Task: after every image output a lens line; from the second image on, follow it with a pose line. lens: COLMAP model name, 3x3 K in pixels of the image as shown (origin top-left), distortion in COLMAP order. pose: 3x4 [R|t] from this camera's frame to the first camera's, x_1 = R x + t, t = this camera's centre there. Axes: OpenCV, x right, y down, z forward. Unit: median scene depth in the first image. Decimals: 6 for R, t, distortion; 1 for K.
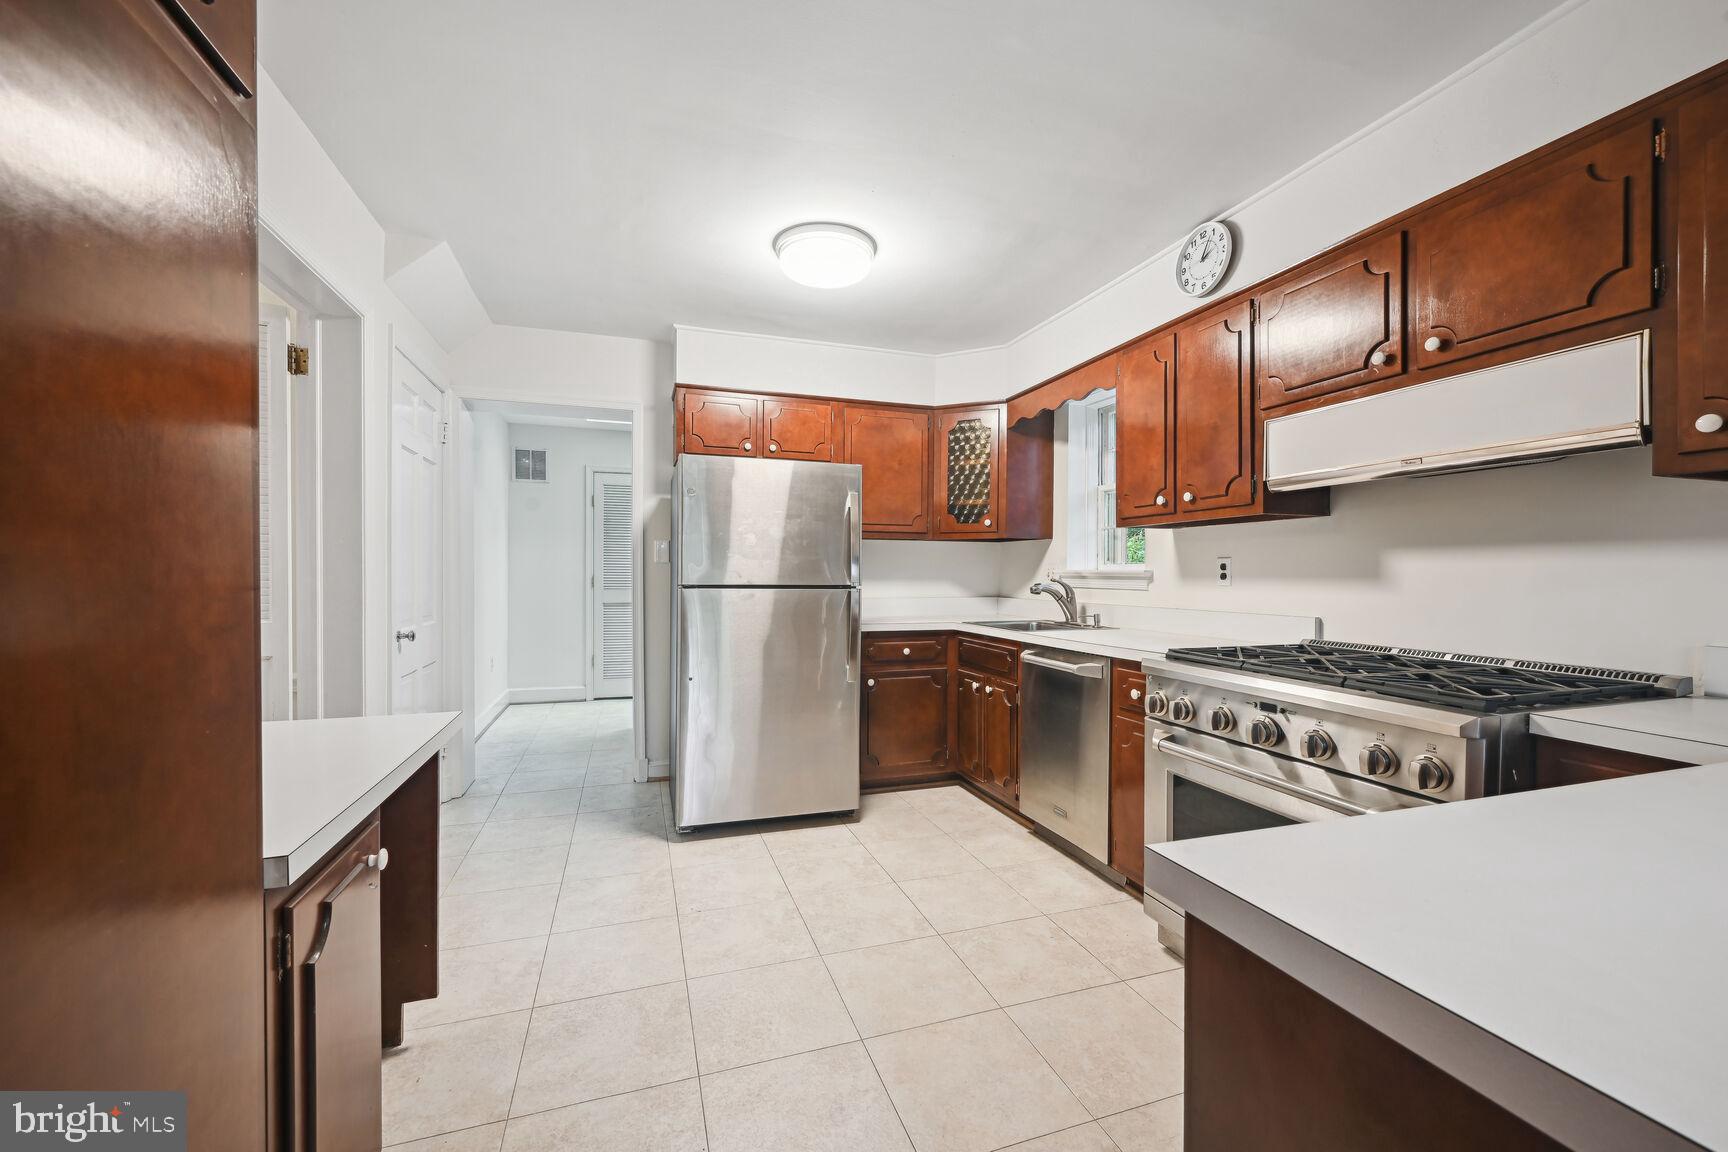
lens RADIAL K [[696.0, 0, 862.9], [0, 696.0, 579.3], [0, 0, 1]] dist [0.001254, 0.000433]
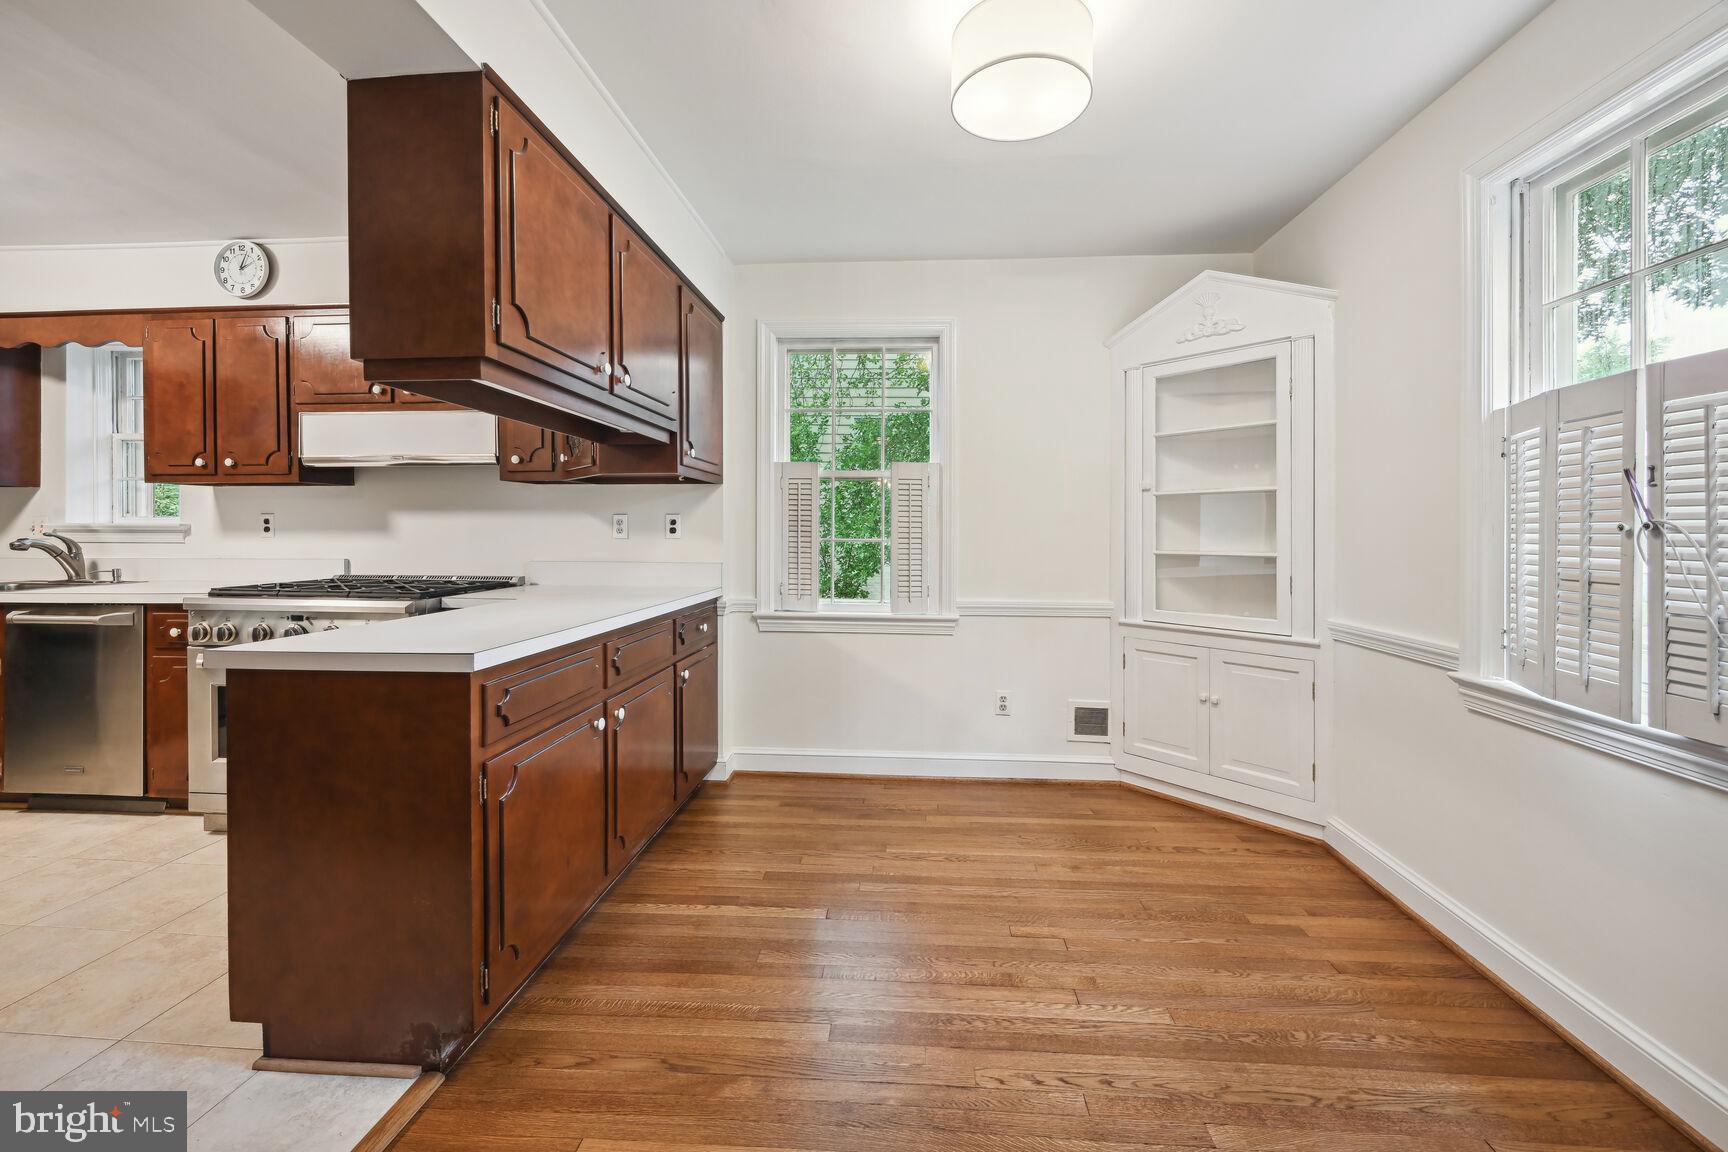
lens RADIAL K [[696.0, 0, 861.5], [0, 696.0, 531.9], [0, 0, 1]] dist [0.001254, 0.000433]
pose [[0.389912, -0.008153, 0.920816, -0.212654], [0.007951, 0.999953, 0.005487, 0.002407], [-0.920818, 0.005182, 0.389959, -0.466037]]
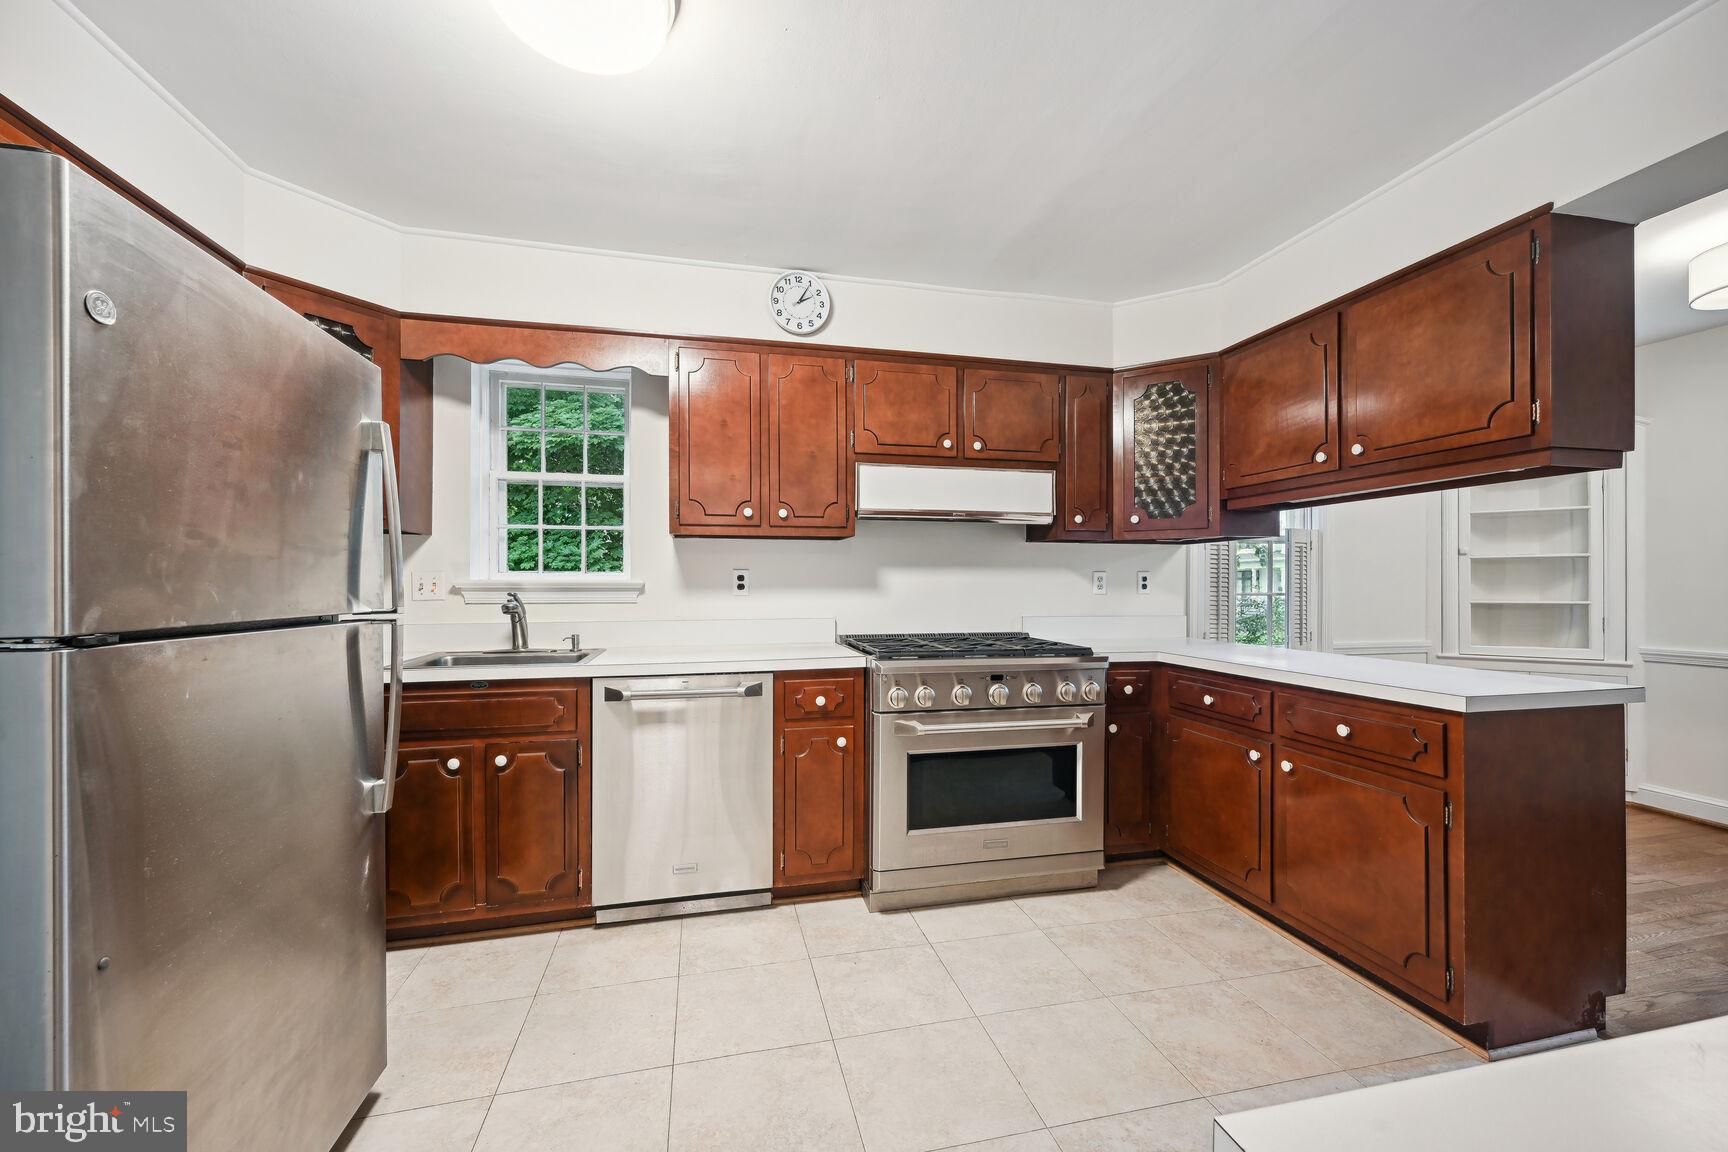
lens RADIAL K [[696.0, 0, 878.2], [0, 696.0, 582.0], [0, 0, 1]] dist [0.001254, 0.000433]
pose [[0.078867, -0.006017, 0.996867, -0.610005], [0.008271, 0.999951, 0.005381, -0.017525], [-0.996851, 0.007821, 0.078913, 0.789974]]
